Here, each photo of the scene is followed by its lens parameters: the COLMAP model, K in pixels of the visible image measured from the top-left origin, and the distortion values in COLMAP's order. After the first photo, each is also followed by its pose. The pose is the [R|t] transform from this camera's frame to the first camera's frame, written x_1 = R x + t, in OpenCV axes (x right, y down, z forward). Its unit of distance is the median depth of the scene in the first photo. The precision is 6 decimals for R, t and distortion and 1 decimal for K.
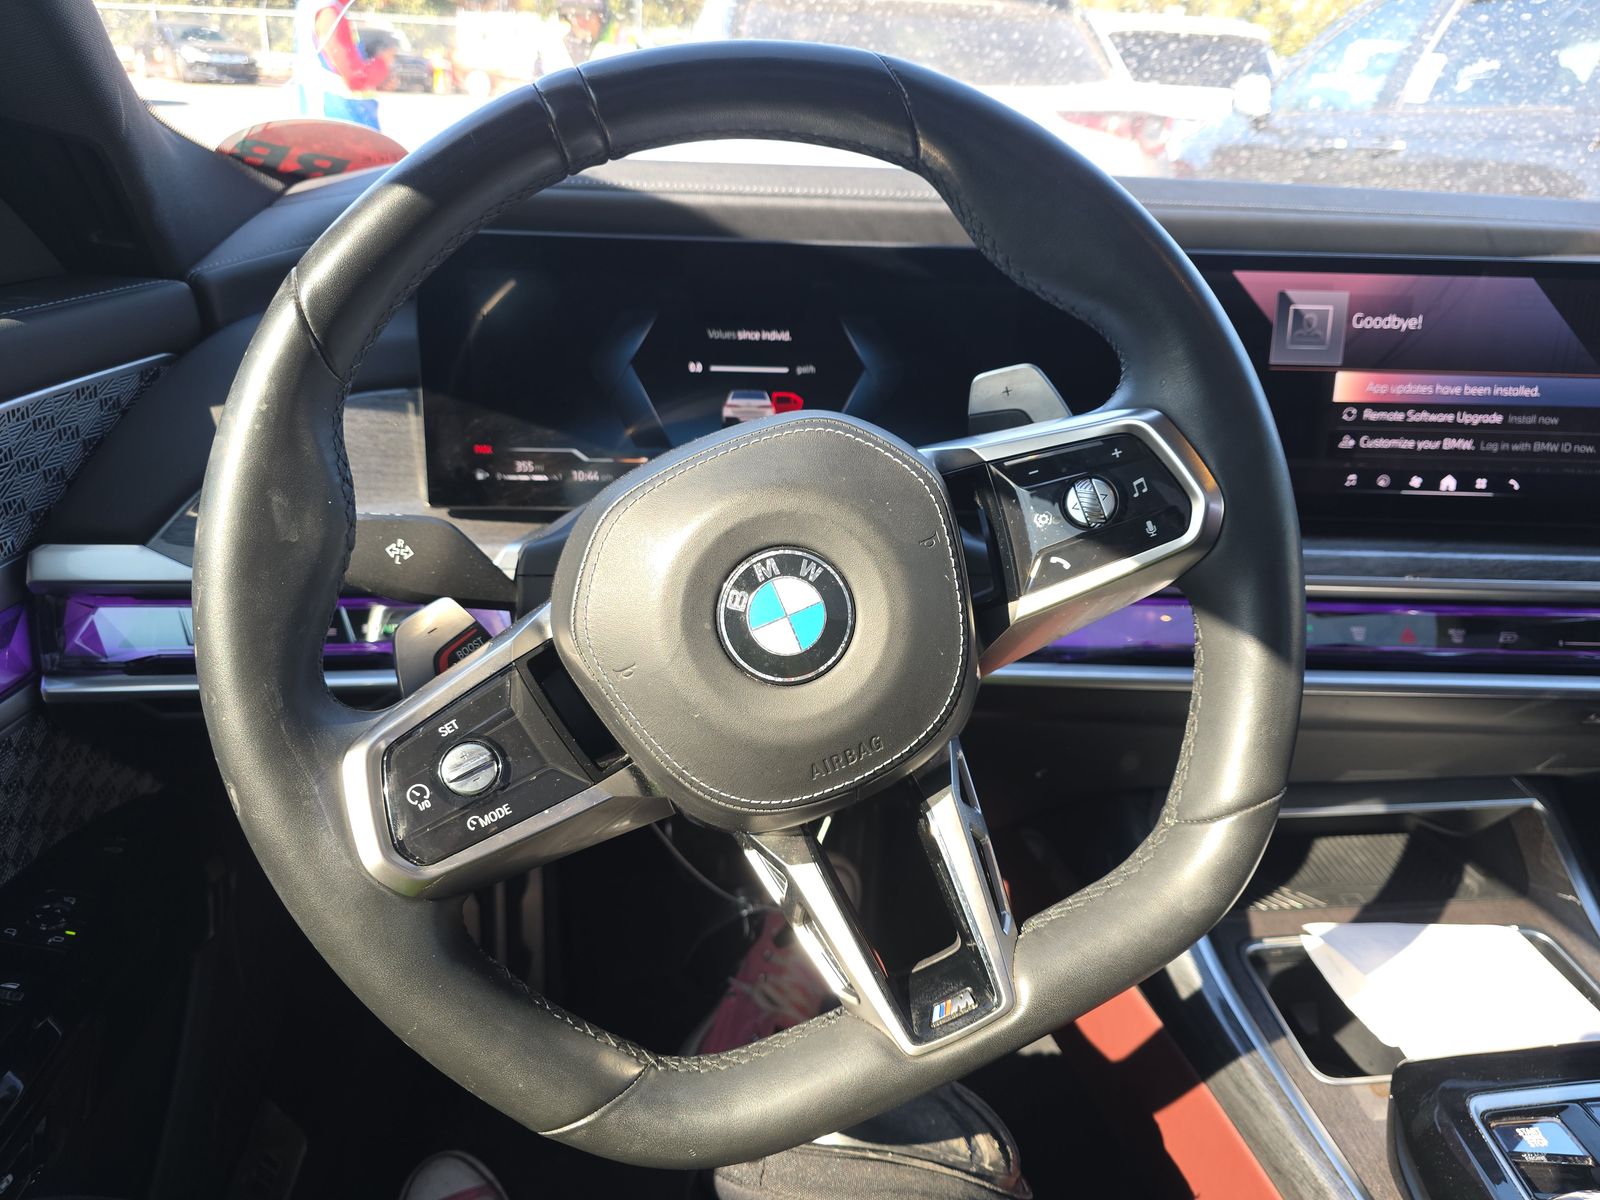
lens RADIAL K [[1060.6, 0, 790.5], [0, 1060.6, 604.0], [0, 0, 1]] dist [0.038959, -0.023105]
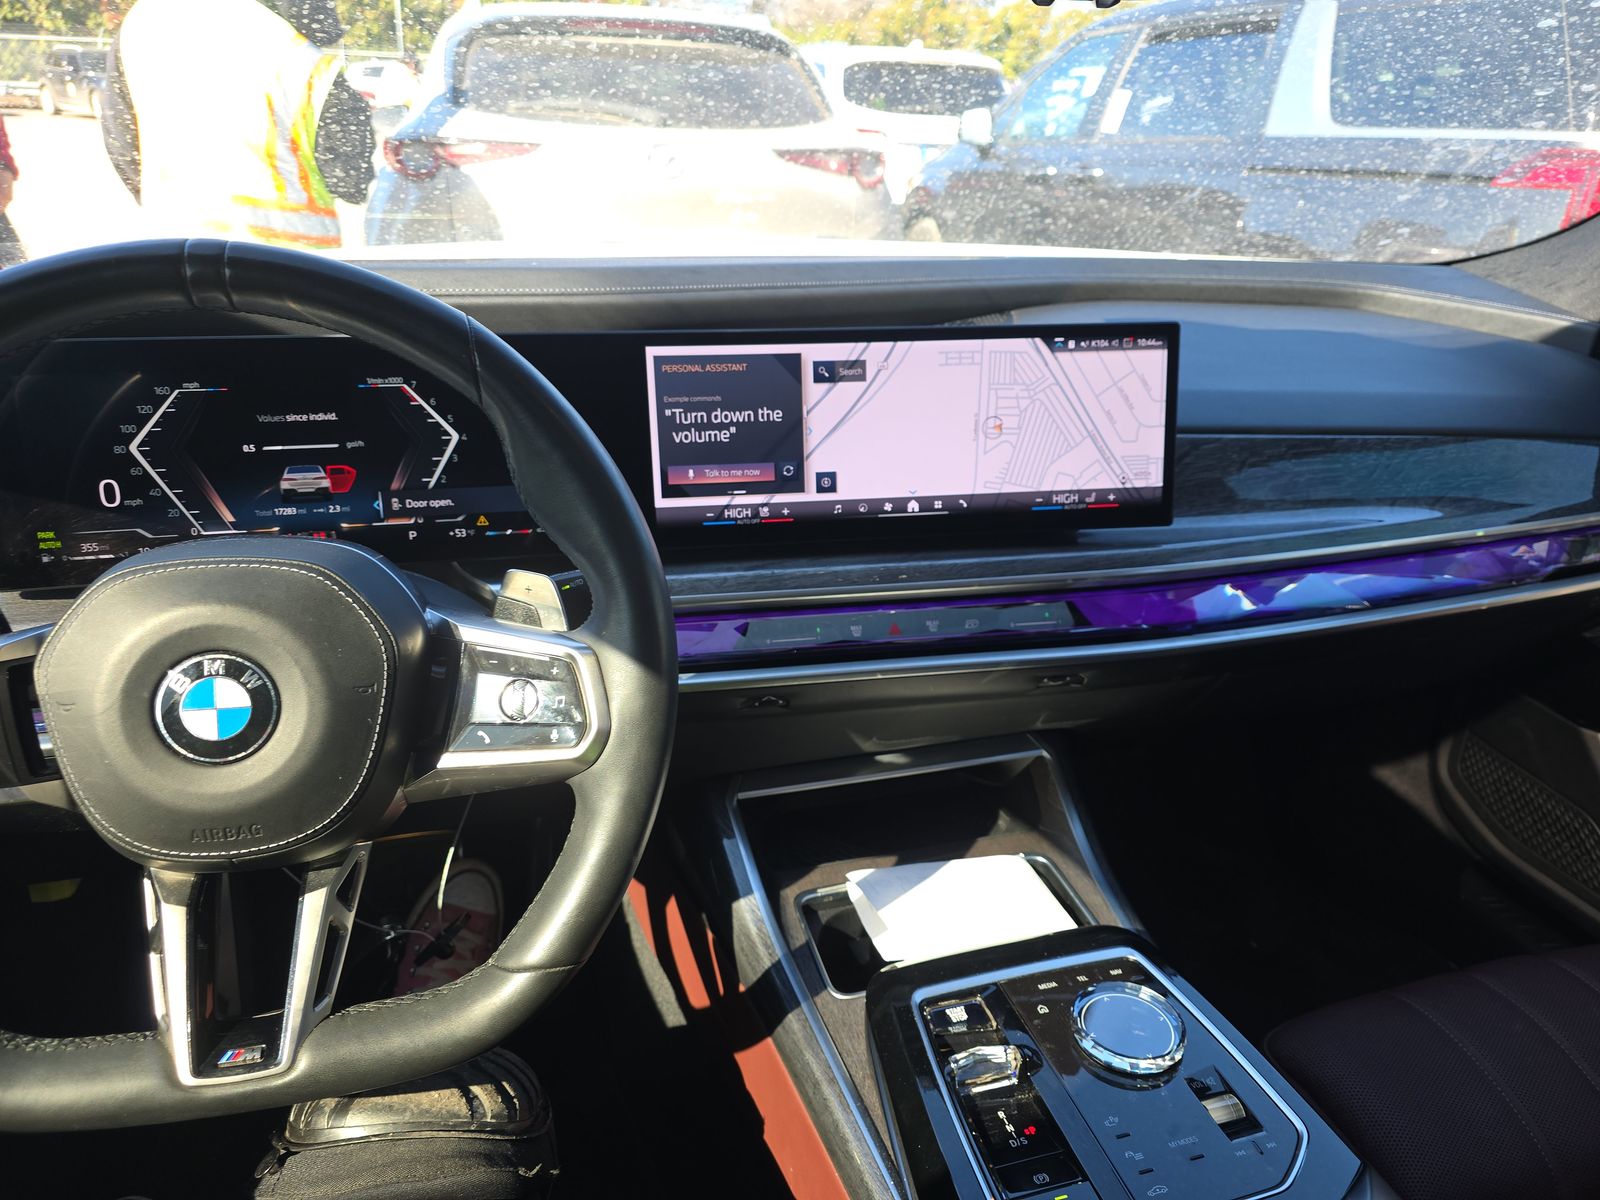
lens RADIAL K [[1060.6, 0, 798.4], [0, 1060.6, 606.7], [0, 0, 1]] dist [0.038959, -0.023105]
pose [[0.984613, -0.083797, 0.153347, 0.256286], [0.085571, 0.996320, -0.004995, -0.000210], [-0.152364, 0.018040, 0.988160, -0.177786]]
